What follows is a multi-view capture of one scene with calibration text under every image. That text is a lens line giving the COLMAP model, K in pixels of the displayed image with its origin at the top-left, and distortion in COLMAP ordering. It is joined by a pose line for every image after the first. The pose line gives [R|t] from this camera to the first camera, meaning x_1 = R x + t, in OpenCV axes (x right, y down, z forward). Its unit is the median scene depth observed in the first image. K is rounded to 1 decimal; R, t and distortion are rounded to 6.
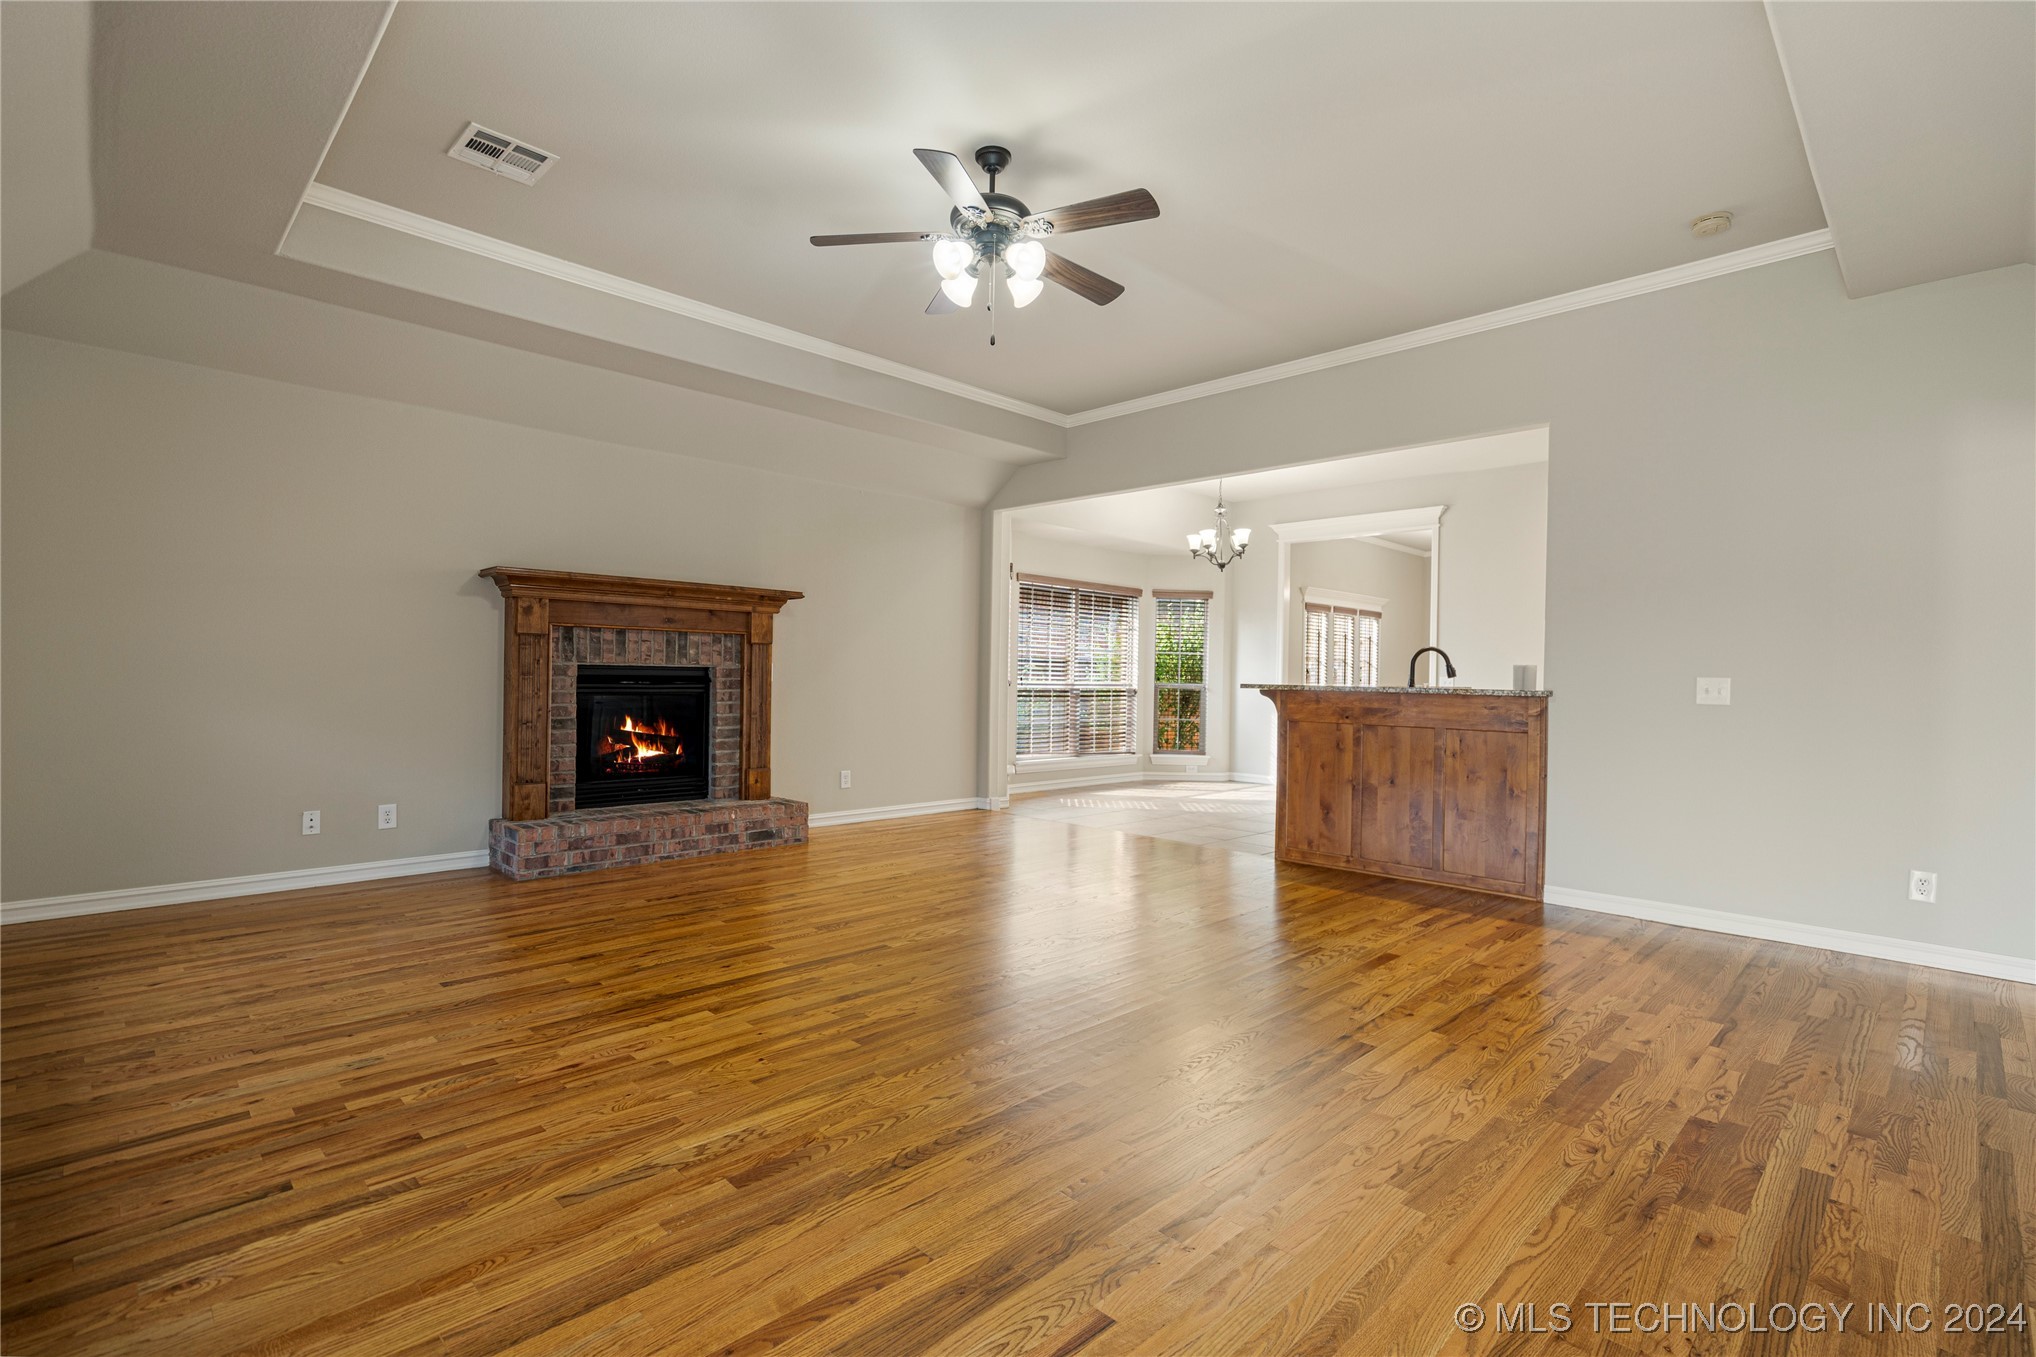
lens RADIAL K [[937.7, 0, 1018.0], [0, 937.7, 678.5], [0, 0, 1]] dist [-0.002317, 0.000494]
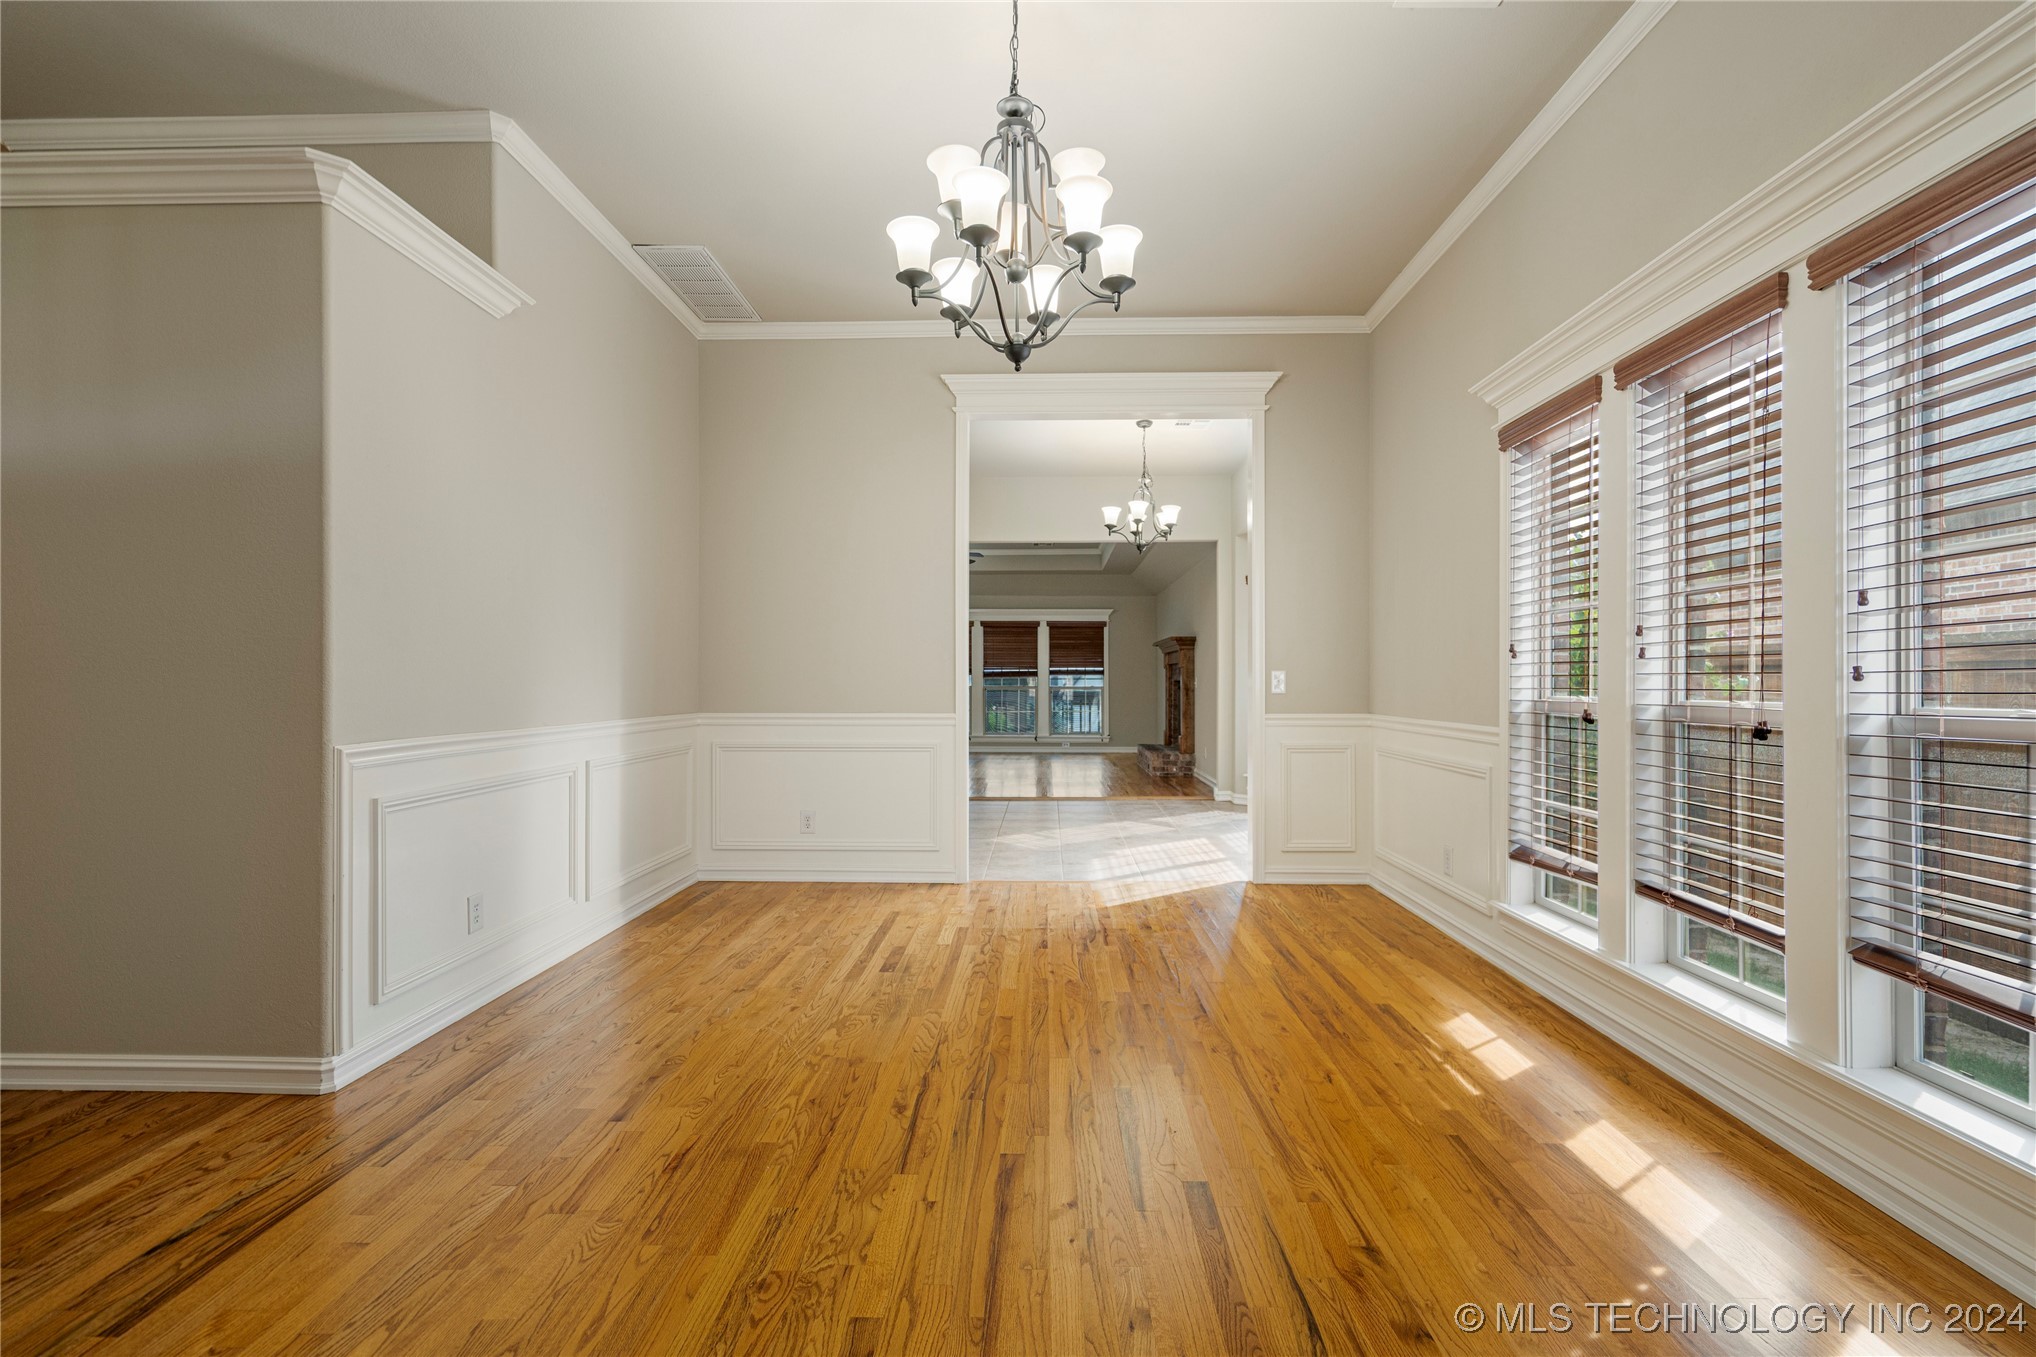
lens RADIAL K [[937.7, 0, 1018.0], [0, 937.7, 678.5], [0, 0, 1]] dist [-0.002317, 0.000494]
pose [[-0.723829, -0.025464, -0.689509, 0.718362], [-0.015210, 0.999665, -0.020951, 0.013767], [0.689812, -0.004678, -0.723974, 1.256585]]
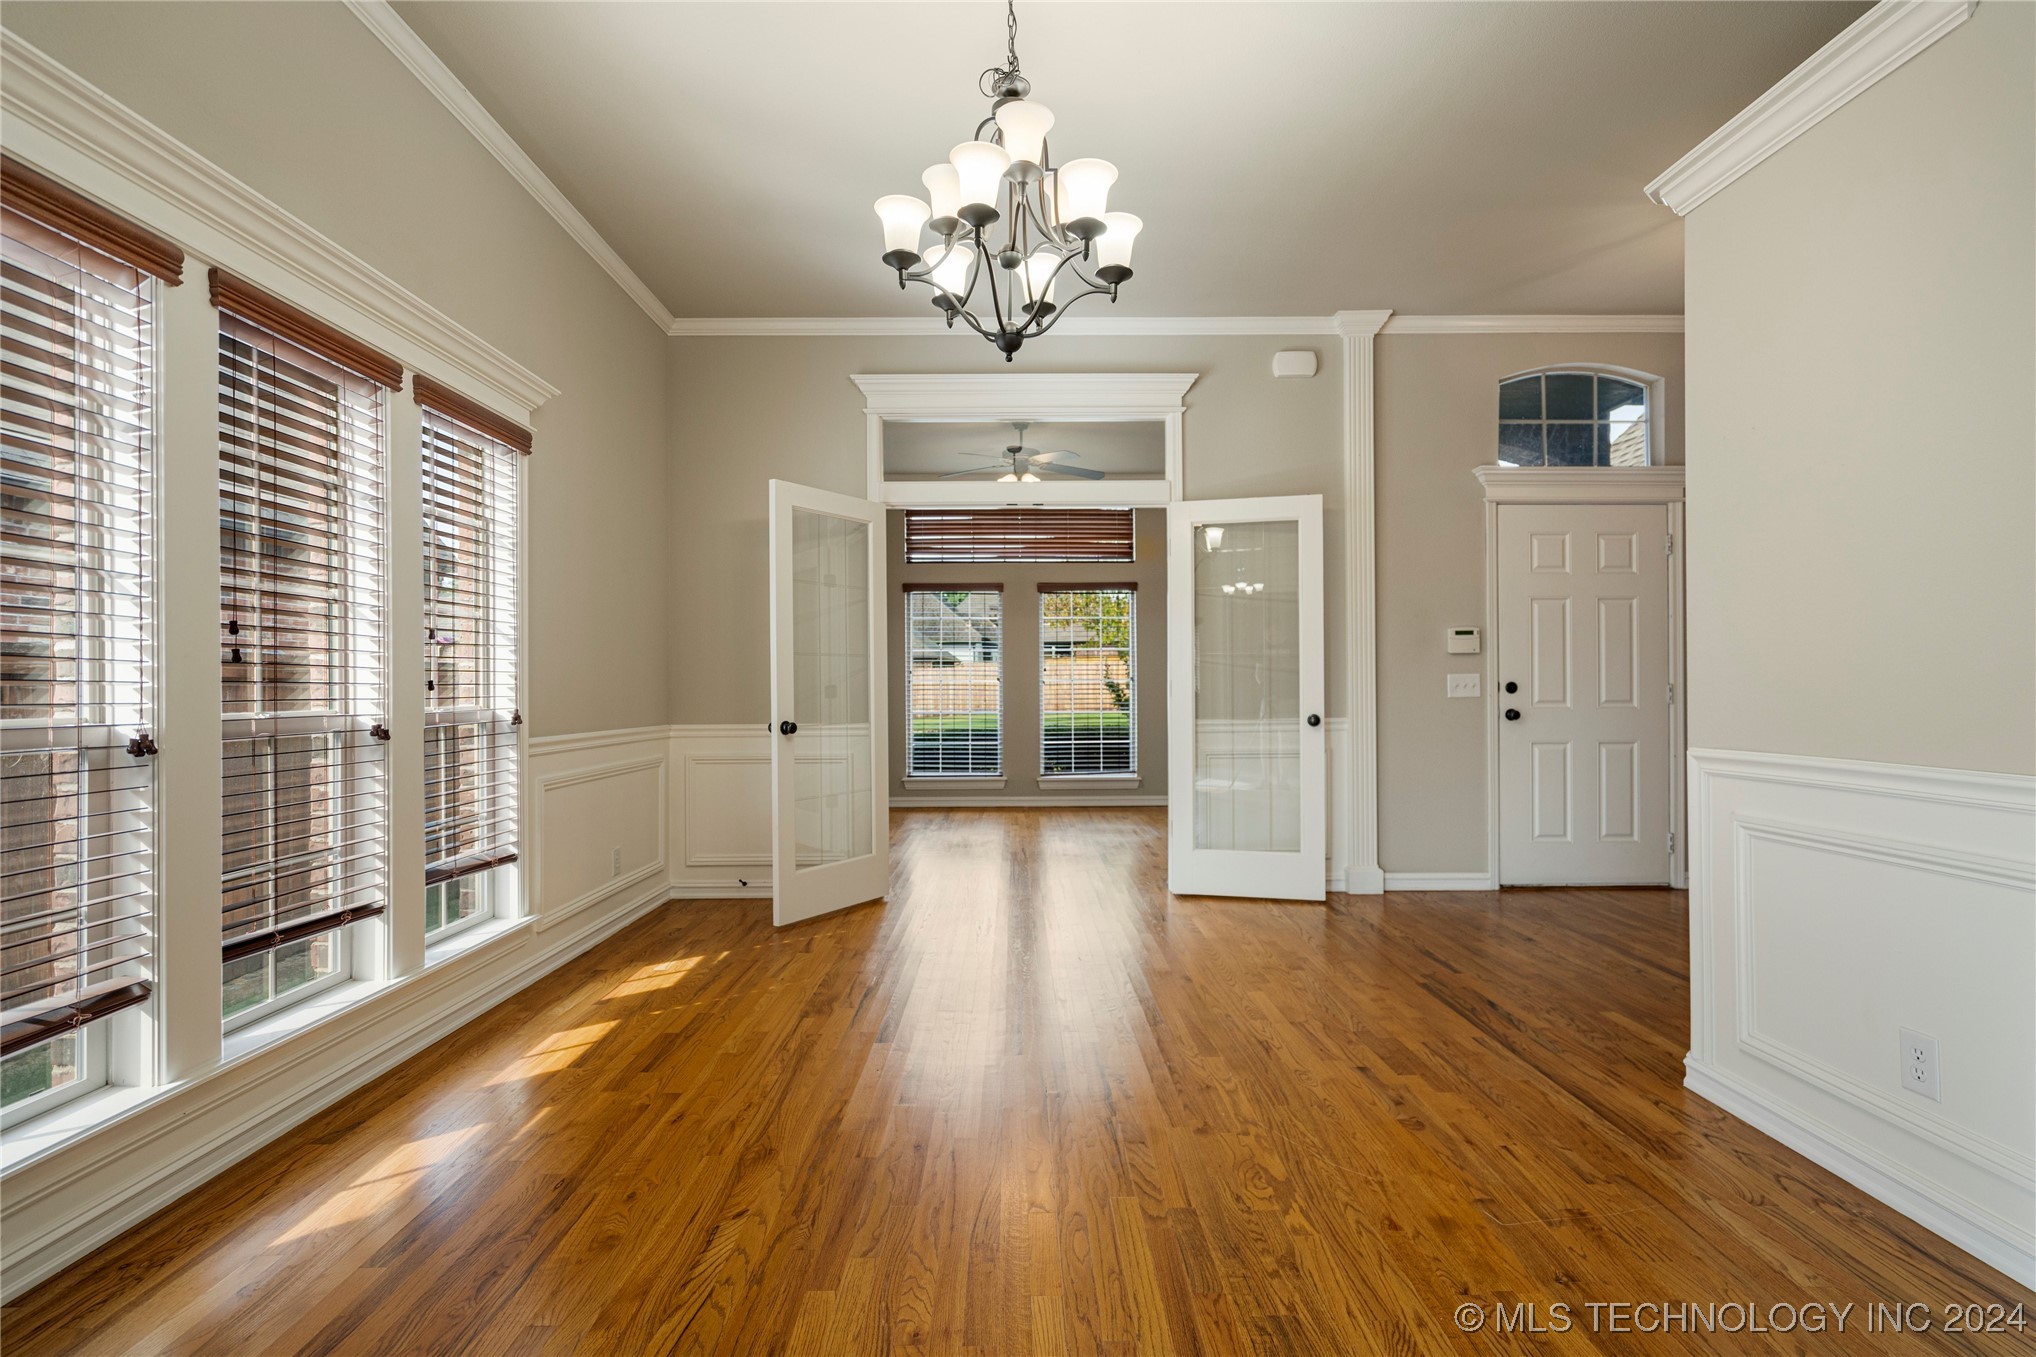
lens RADIAL K [[937.7, 0, 1018.0], [0, 937.7, 678.5], [0, 0, 1]] dist [-0.002317, 0.000494]
pose [[0.700259, -0.020546, 0.713593, 0.372485], [0.021124, 0.999744, 0.008056, 0.005187], [-0.713576, 0.009433, 0.700514, 0.902536]]
